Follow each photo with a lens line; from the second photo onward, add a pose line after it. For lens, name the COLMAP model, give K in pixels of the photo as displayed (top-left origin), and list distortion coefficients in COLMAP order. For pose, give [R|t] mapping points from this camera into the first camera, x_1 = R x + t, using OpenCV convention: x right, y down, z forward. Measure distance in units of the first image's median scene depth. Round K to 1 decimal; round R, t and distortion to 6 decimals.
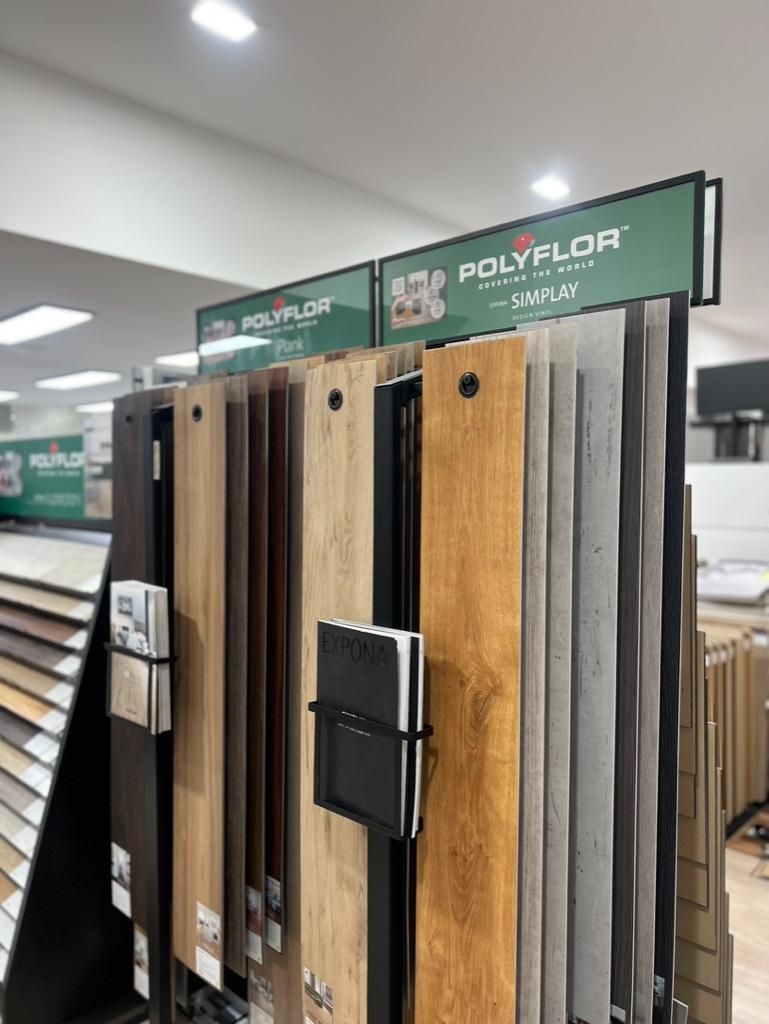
lens RADIAL K [[772.0, 0, 386.1], [0, 772.0, 510.8], [0, 0, 1]] dist [0.049617, -0.004970]
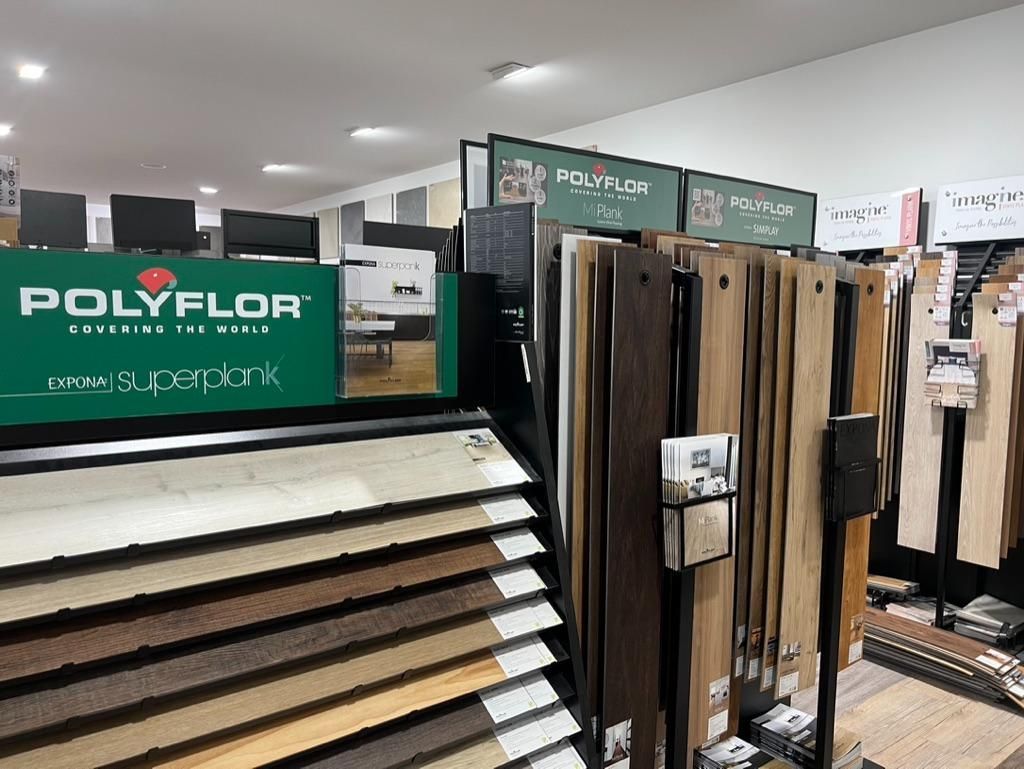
lens RADIAL K [[772.0, 0, 513.7], [0, 772.0, 387.5], [0, 0, 1]] dist [0.049617, -0.004970]
pose [[0.139970, -0.098032, 0.985291, -1.494855], [0.026569, 0.995100, 0.095233, -0.087898], [-0.989799, 0.012849, 0.141889, 1.170468]]
